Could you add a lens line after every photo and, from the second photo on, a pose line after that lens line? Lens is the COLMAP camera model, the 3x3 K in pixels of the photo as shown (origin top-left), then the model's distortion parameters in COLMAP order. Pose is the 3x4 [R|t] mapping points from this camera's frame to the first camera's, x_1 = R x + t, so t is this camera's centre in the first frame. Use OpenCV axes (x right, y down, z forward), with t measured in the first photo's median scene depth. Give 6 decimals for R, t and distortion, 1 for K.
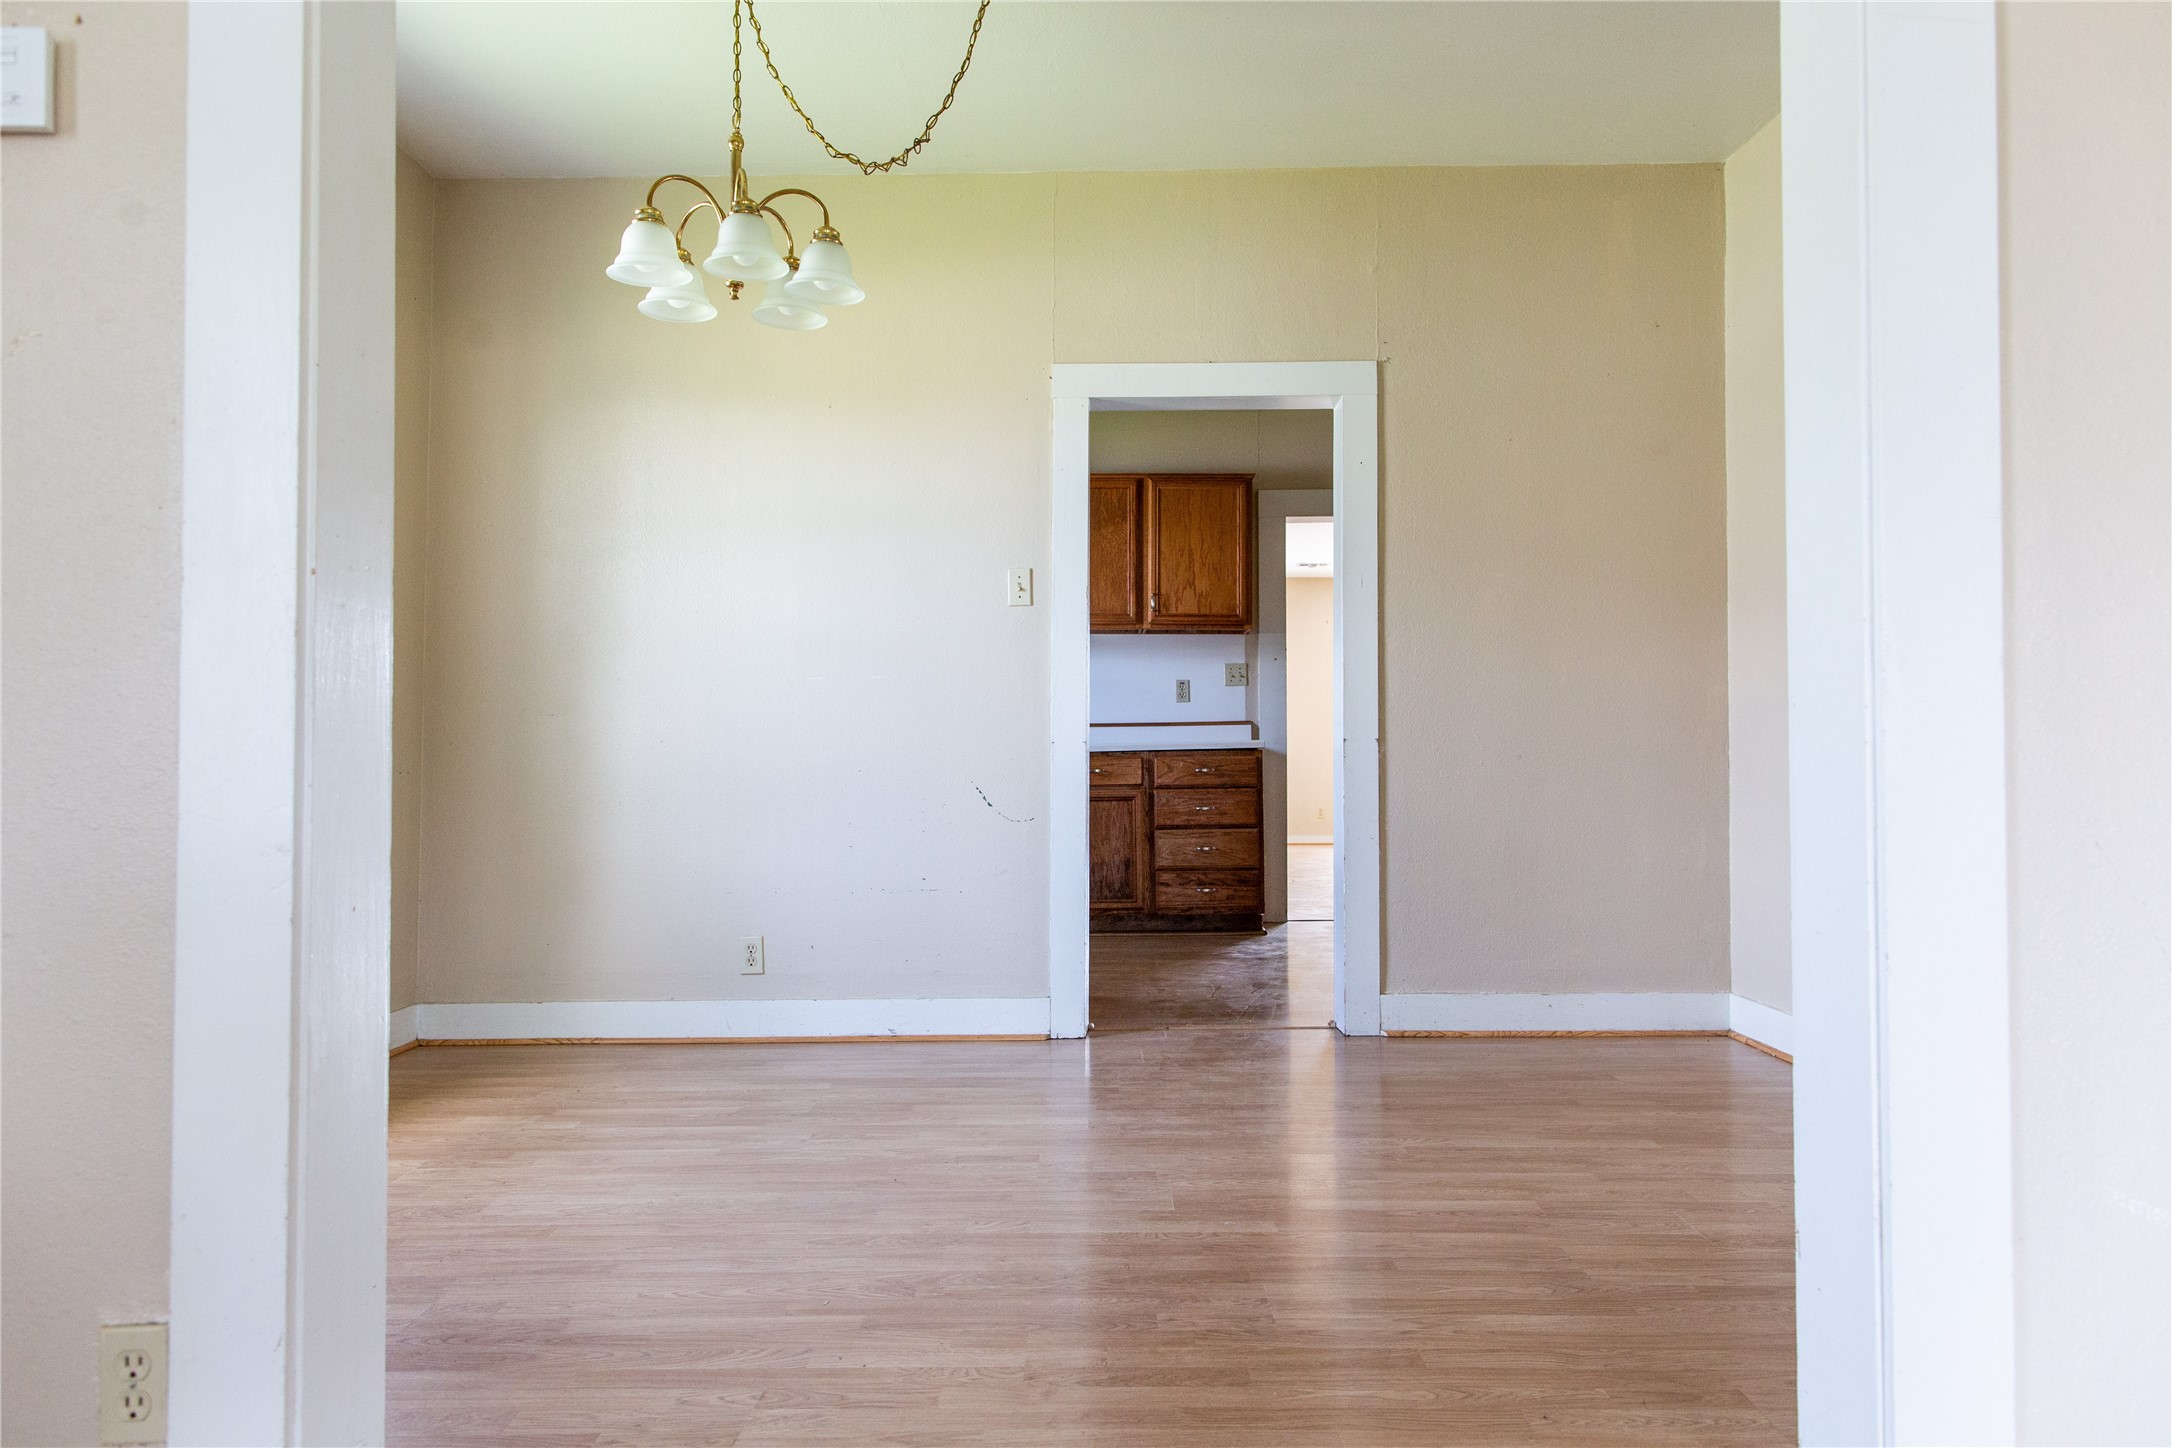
lens RADIAL K [[1477.1, 0, 1095.3], [0, 1477.1, 720.3], [0, 0, 1]] dist [-0.024545, 0.009651]
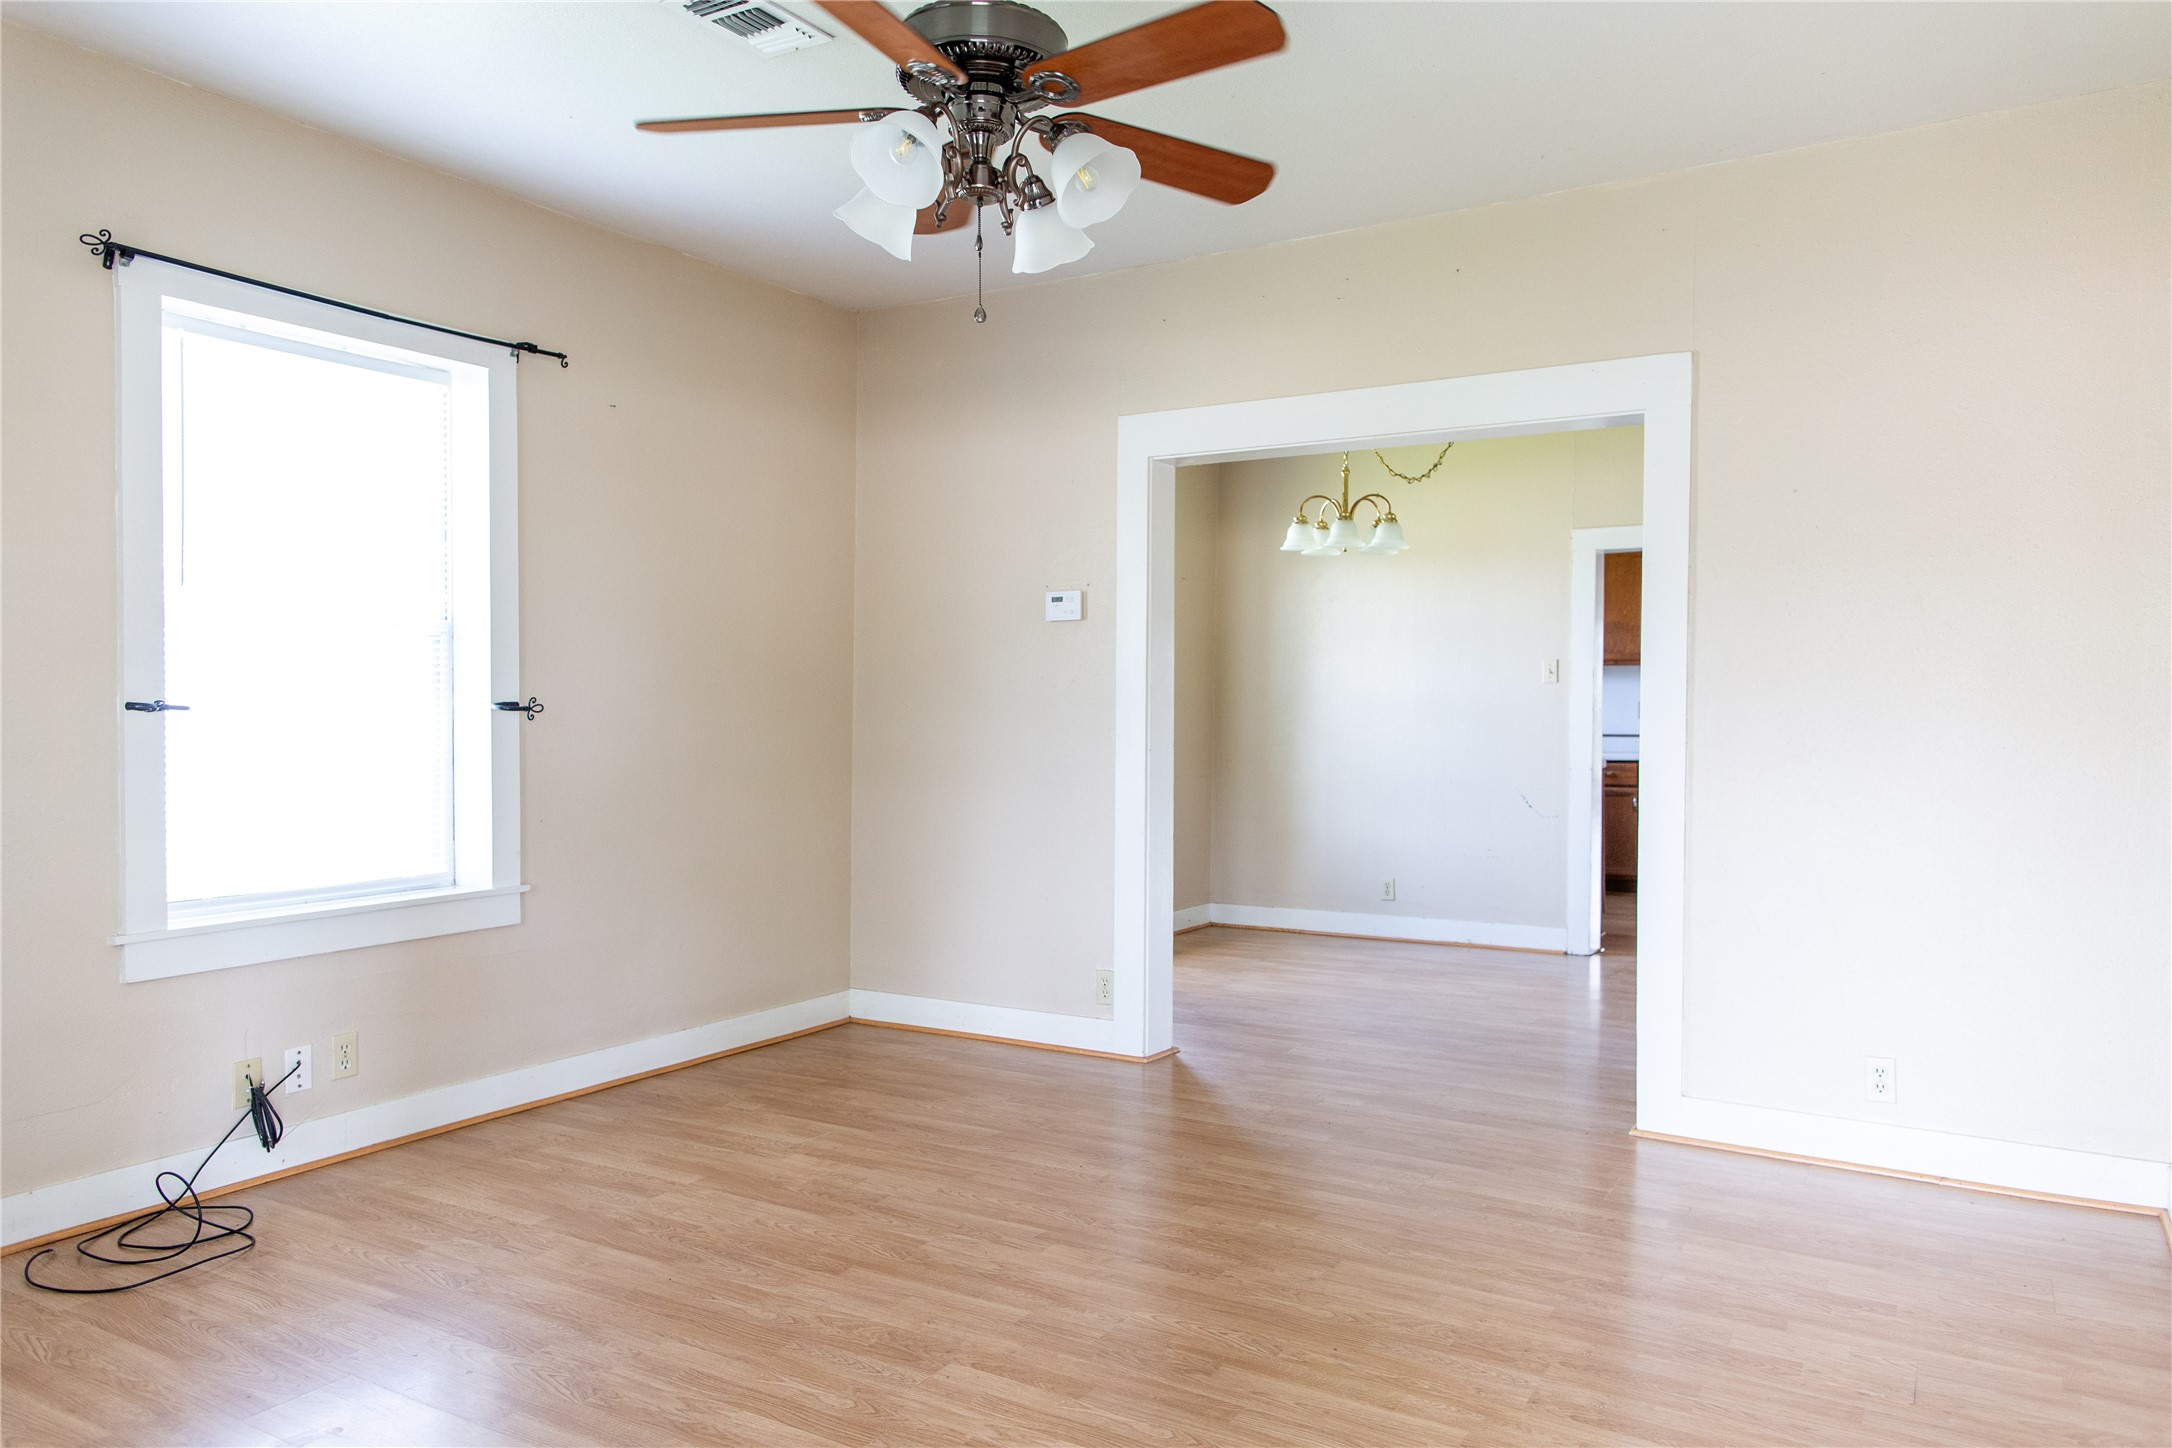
lens RADIAL K [[1477.1, 0, 1078.9], [0, 1477.1, 720.7], [0, 0, 1]] dist [-0.024545, 0.009651]
pose [[0.851642, 0.012146, -0.523984, 0.354018], [0.005185, 0.999487, 0.031594, -0.090635], [0.524099, -0.029624, 0.851142, -0.632485]]
